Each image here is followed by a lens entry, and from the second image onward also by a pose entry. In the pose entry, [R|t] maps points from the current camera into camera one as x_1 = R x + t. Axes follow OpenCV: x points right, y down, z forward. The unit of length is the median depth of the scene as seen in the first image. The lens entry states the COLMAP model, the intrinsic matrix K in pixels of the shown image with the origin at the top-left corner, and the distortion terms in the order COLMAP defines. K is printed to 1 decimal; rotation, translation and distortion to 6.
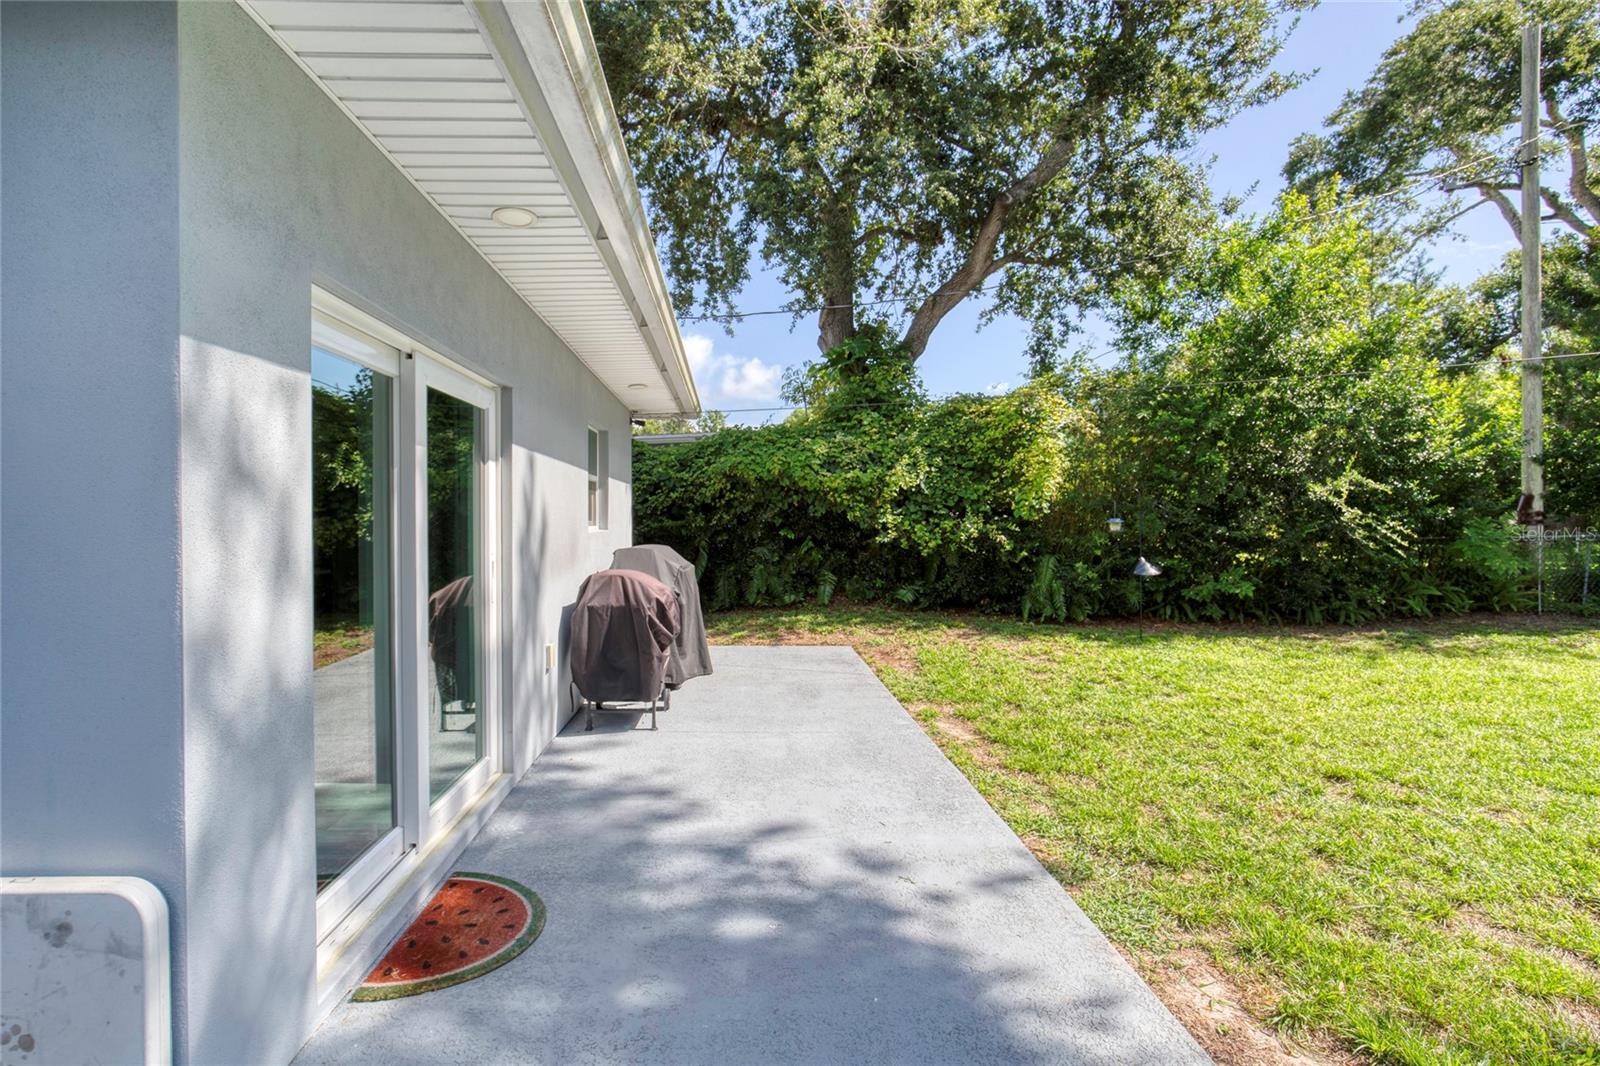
lens RADIAL K [[736.9, 0, 768.6], [0, 736.9, 520.1], [0, 0, 1]] dist [-0.018244, 0.007837]
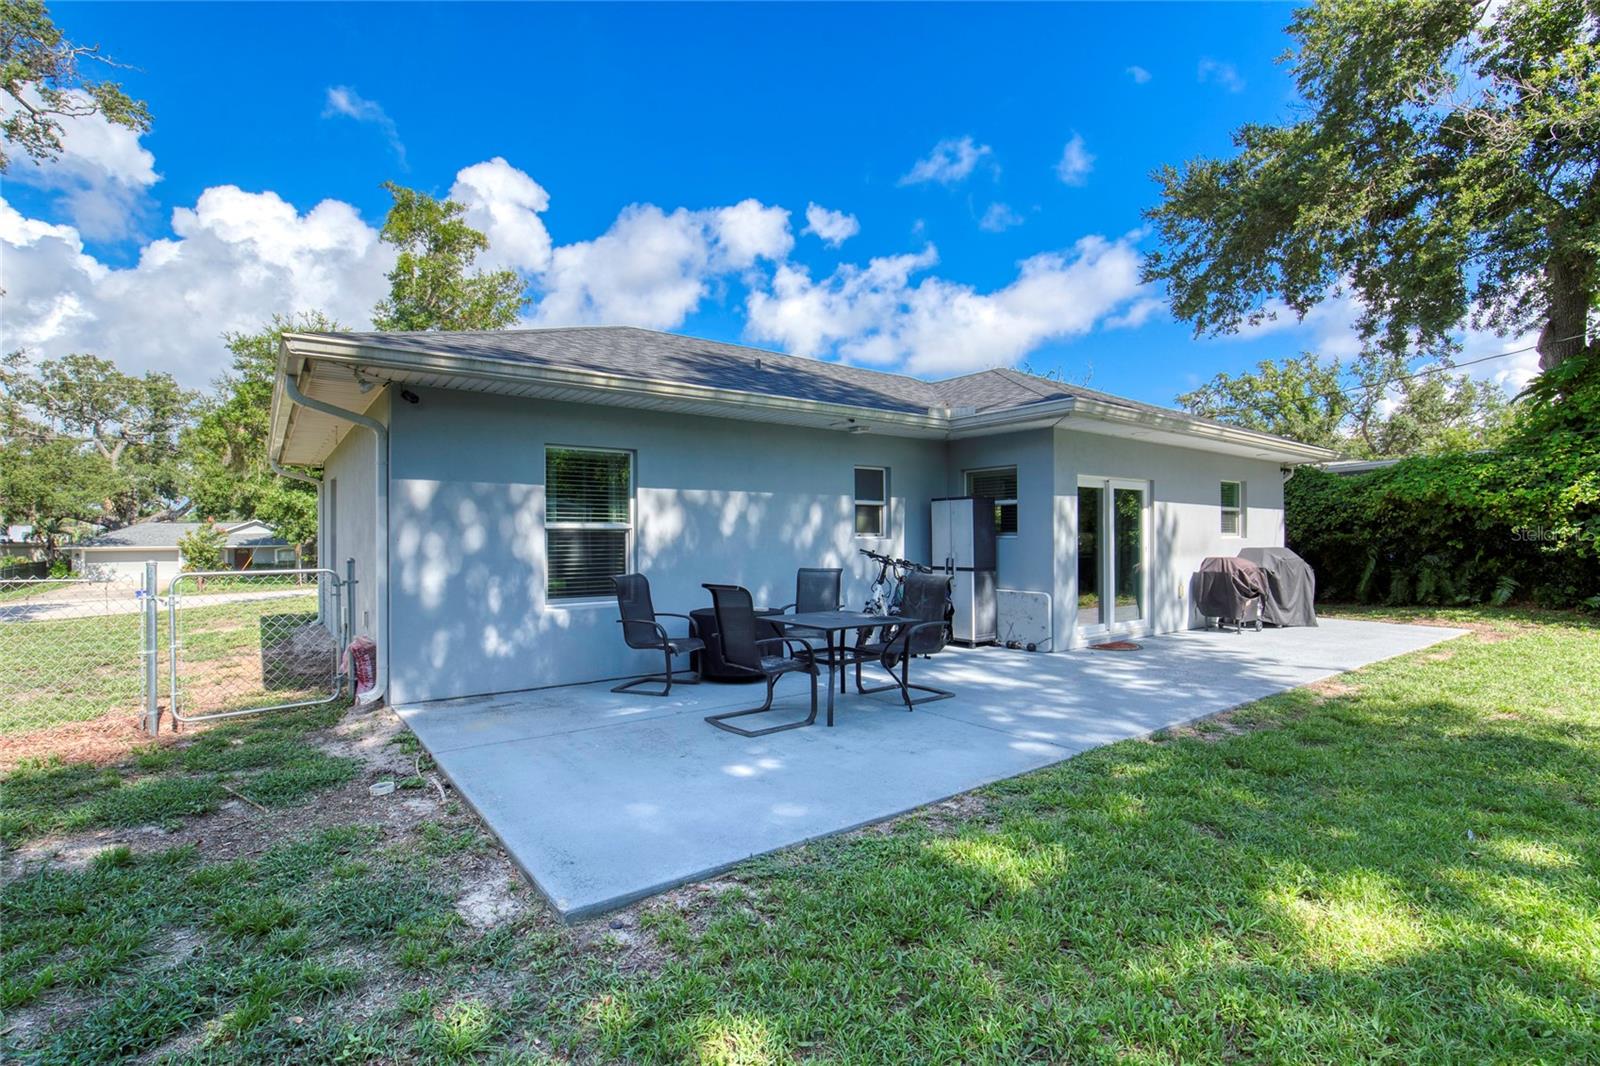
lens RADIAL K [[736.9, 0, 802.2], [0, 736.9, 535.3], [0, 0, 1]] dist [-0.018244, 0.007837]
pose [[0.562499, -0.005718, -0.826778, 0.281304], [0.000922, 0.999980, -0.006288, 0.007150], [0.826797, 0.002775, 0.562493, -0.381285]]
